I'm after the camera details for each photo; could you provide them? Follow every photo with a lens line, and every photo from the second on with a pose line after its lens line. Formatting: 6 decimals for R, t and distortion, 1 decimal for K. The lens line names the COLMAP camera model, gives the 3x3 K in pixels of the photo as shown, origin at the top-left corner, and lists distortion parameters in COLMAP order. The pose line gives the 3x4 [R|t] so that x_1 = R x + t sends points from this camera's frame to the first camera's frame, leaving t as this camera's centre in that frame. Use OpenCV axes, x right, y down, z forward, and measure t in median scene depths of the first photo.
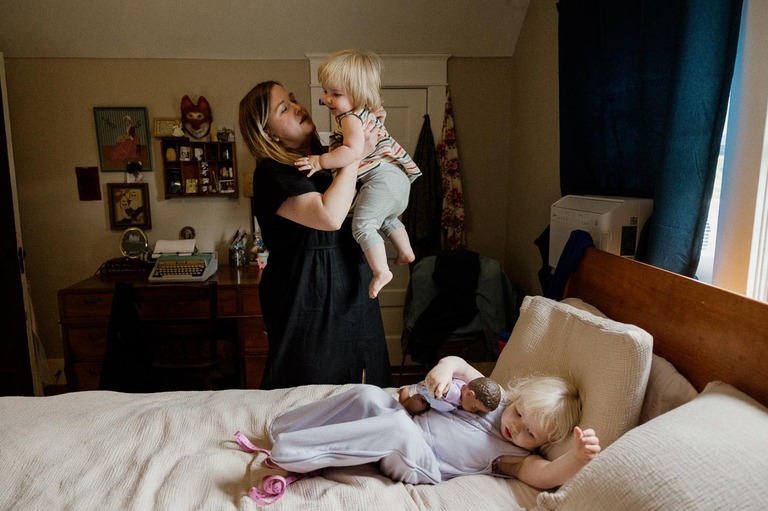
lens RADIAL K [[538.1, 0, 383.9], [0, 538.1, 266.0], [0, 0, 1]] dist [0.001869, -0.000579]
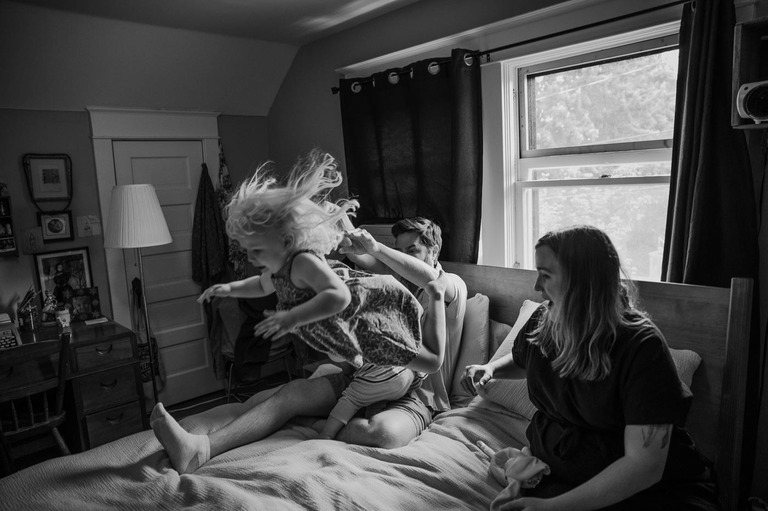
lens RADIAL K [[549.8, 0, 384.0], [0, 549.8, 255.5], [0, 0, 1]] dist [-0.003562, -0.001367]
pose [[0.784771, -0.111673, 0.609642, -0.355373], [0.156837, 0.987401, -0.021020, -0.010689], [-0.599613, 0.112110, 0.792398, -0.110662]]
